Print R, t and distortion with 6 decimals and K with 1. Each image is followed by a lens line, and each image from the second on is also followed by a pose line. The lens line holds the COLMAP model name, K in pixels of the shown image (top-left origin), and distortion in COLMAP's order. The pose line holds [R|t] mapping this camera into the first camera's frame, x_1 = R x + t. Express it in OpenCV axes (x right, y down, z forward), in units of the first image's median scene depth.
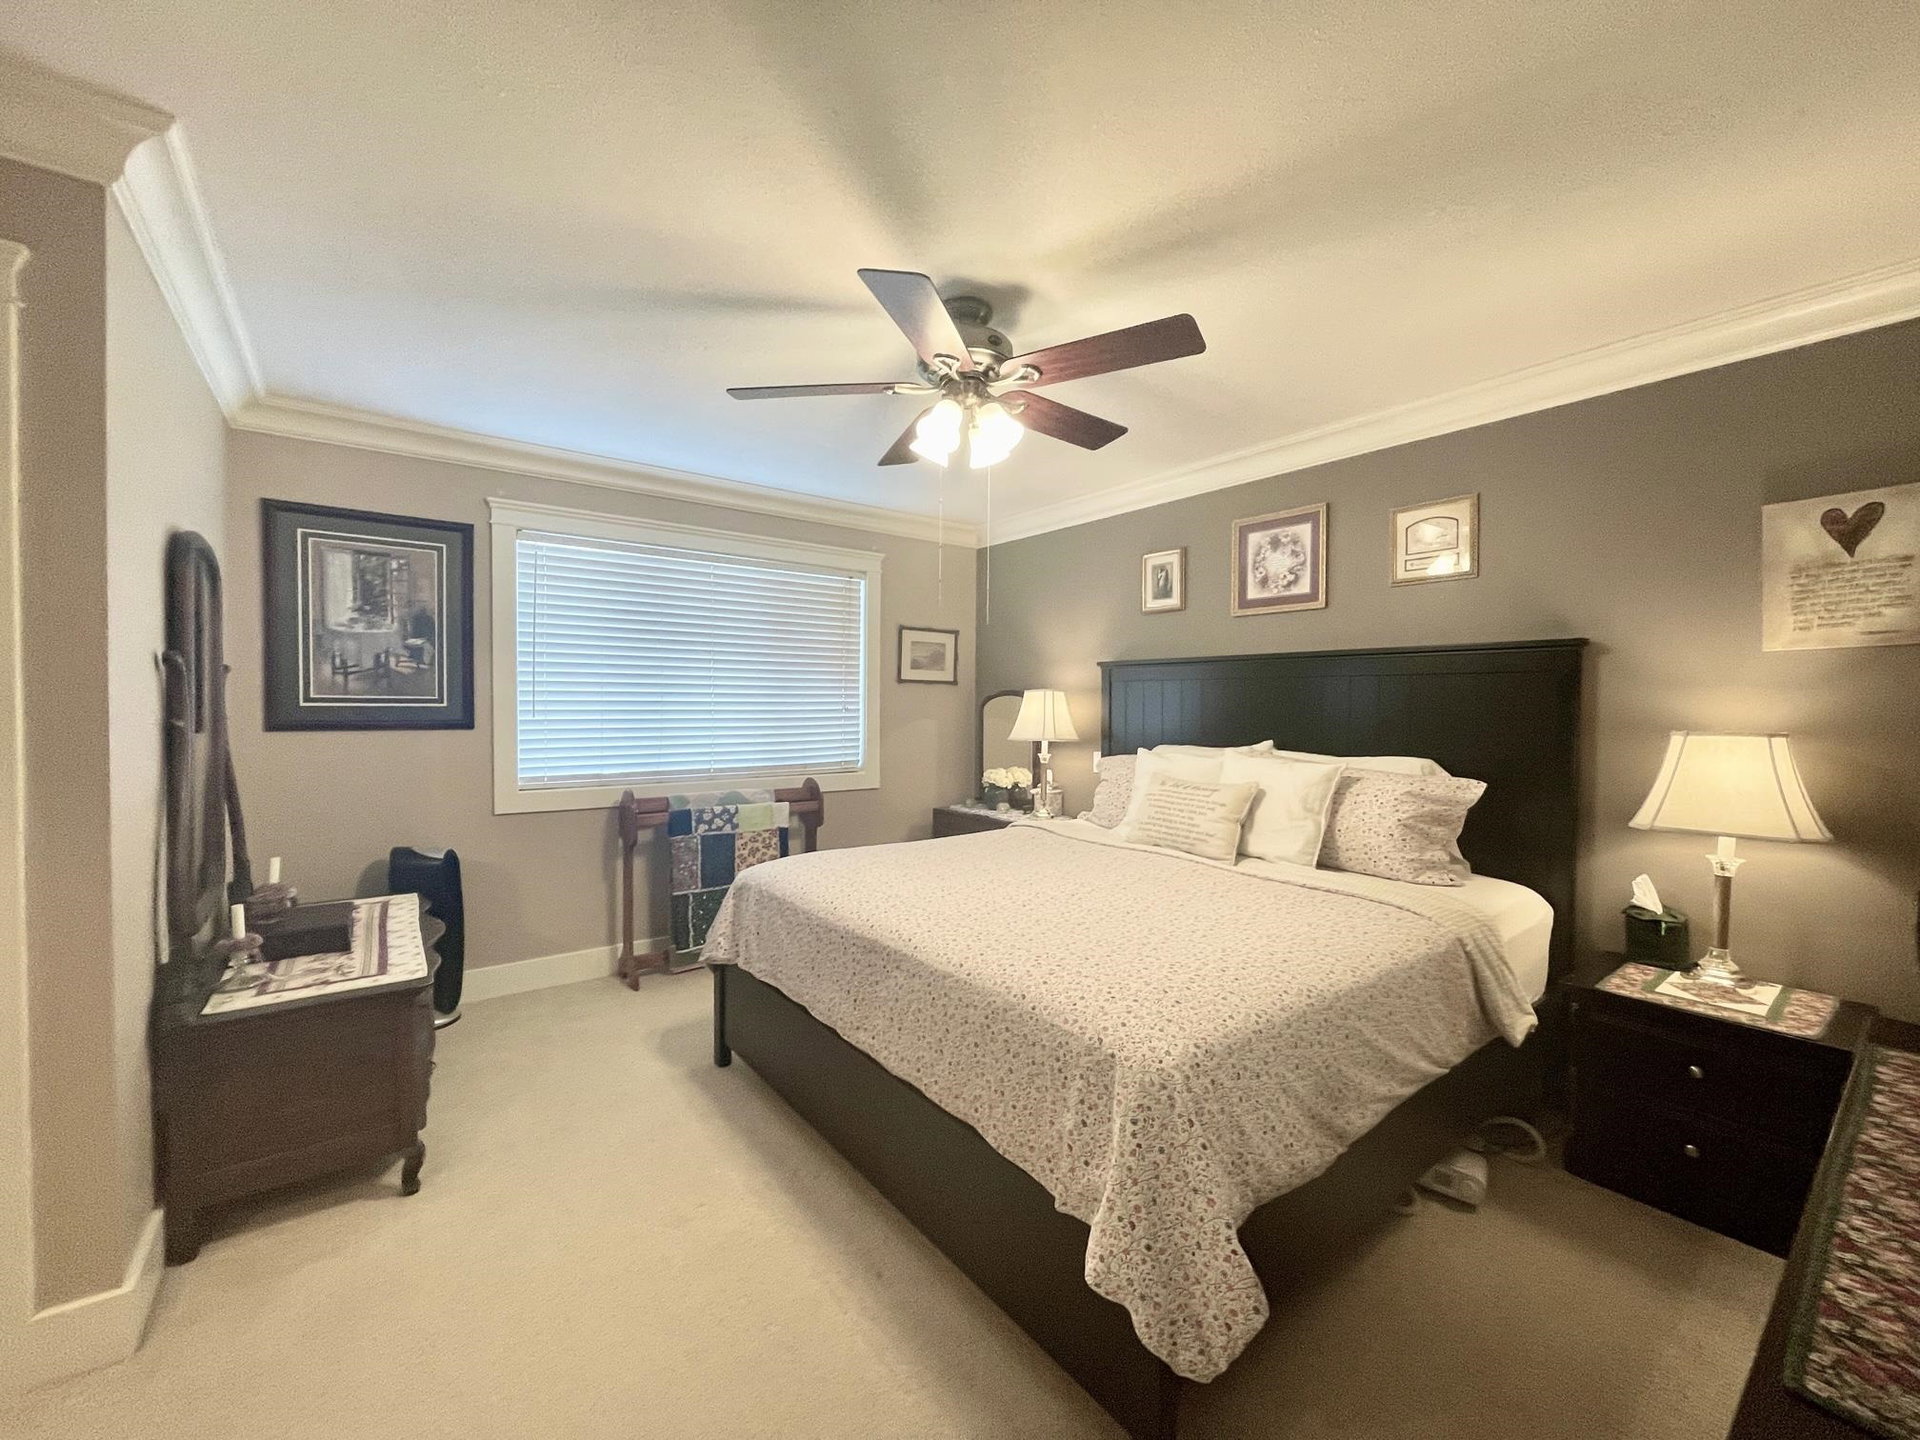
lens RADIAL K [[769.0, 0, 955.1], [0, 769.0, 716.7], [0, 0, 1]] dist [0.002552, -0.003032]
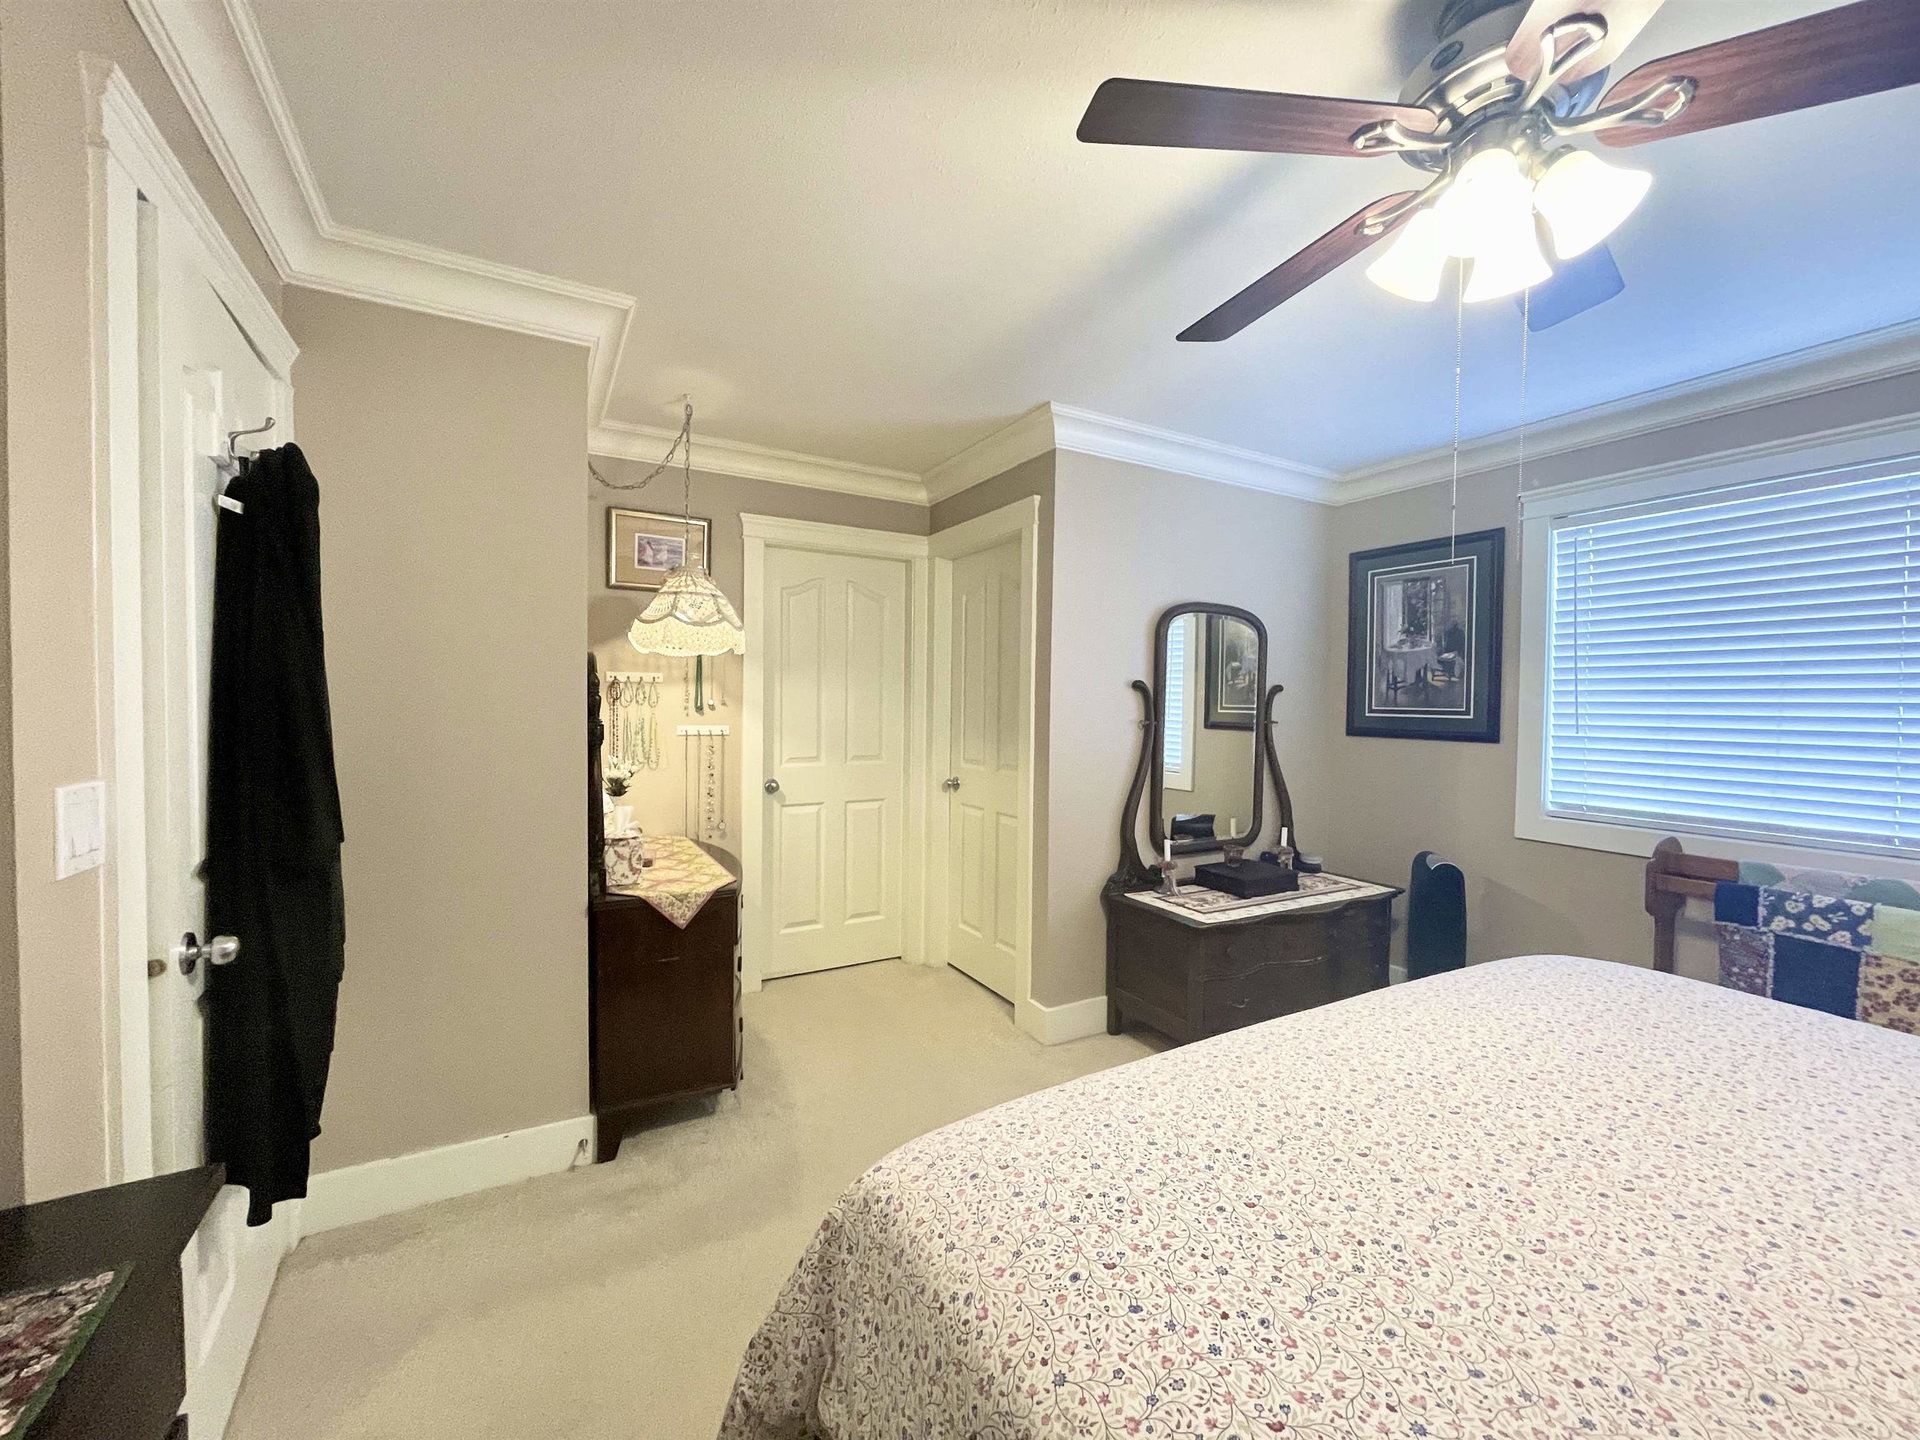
lens RADIAL K [[769.0, 0, 955.6], [0, 769.0, 718.2], [0, 0, 1]] dist [0.002552, -0.003032]
pose [[-0.129803, 0.015004, -0.991426, 0.423391], [-0.030799, 0.999342, 0.019156, -0.012729], [0.991061, 0.033021, -0.129255, 0.480515]]
